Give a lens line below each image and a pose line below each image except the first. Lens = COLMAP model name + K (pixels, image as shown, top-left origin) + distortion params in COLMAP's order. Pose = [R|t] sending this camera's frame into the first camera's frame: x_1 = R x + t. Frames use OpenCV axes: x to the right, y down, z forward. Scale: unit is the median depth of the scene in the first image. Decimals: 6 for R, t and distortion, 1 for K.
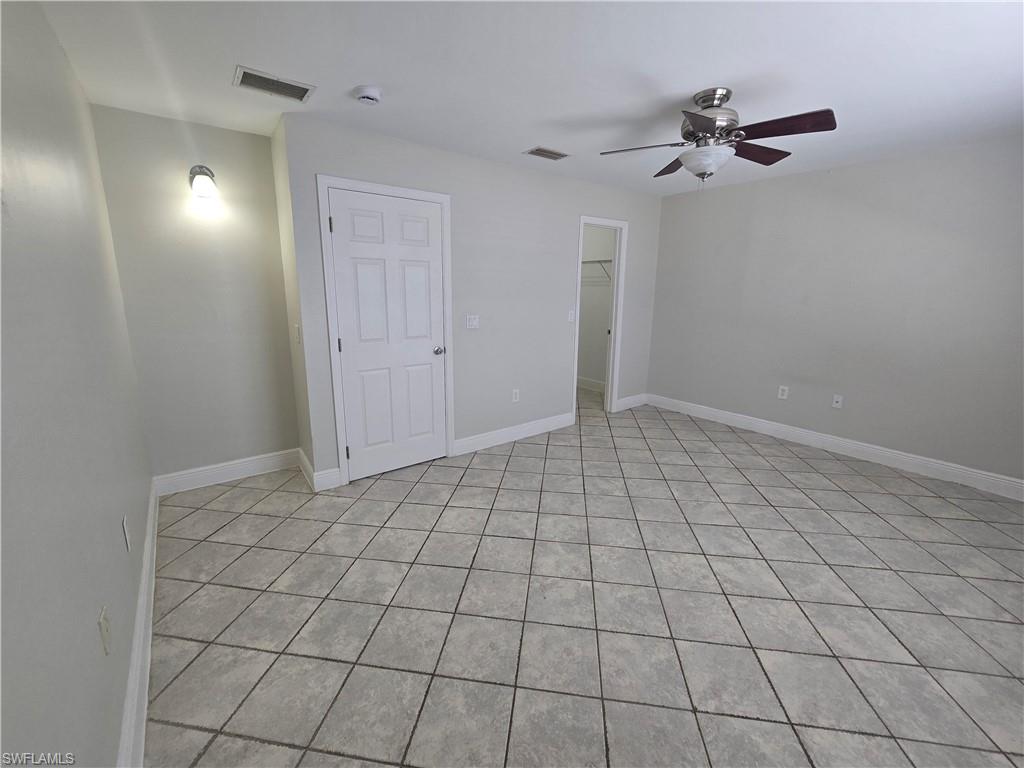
lens RADIAL K [[419.7, 0, 505.8], [0, 419.7, 377.1], [0, 0, 1]] dist [-0.007575, 0.001220]
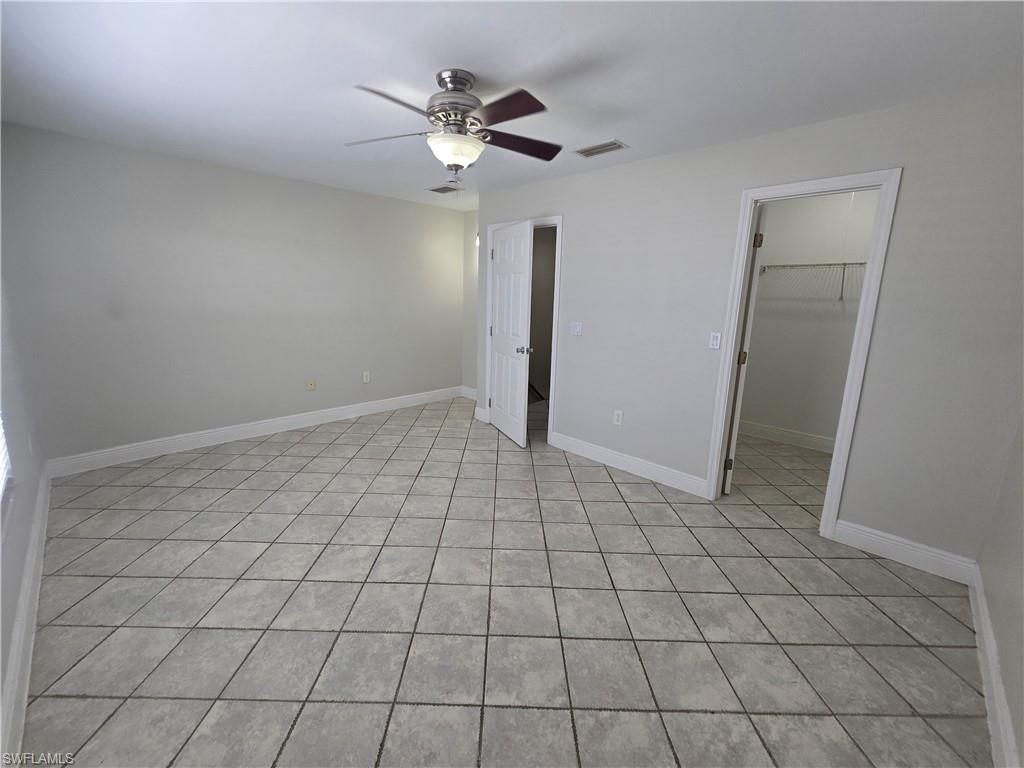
lens RADIAL K [[419.7, 0, 510.1], [0, 419.7, 379.6], [0, 0, 1]] dist [-0.007575, 0.001220]
pose [[0.151686, 0.198820, -0.968226, 1.715205], [-0.238192, 0.958046, 0.159413, -0.249211], [0.959300, 0.206443, 0.192680, 1.210235]]
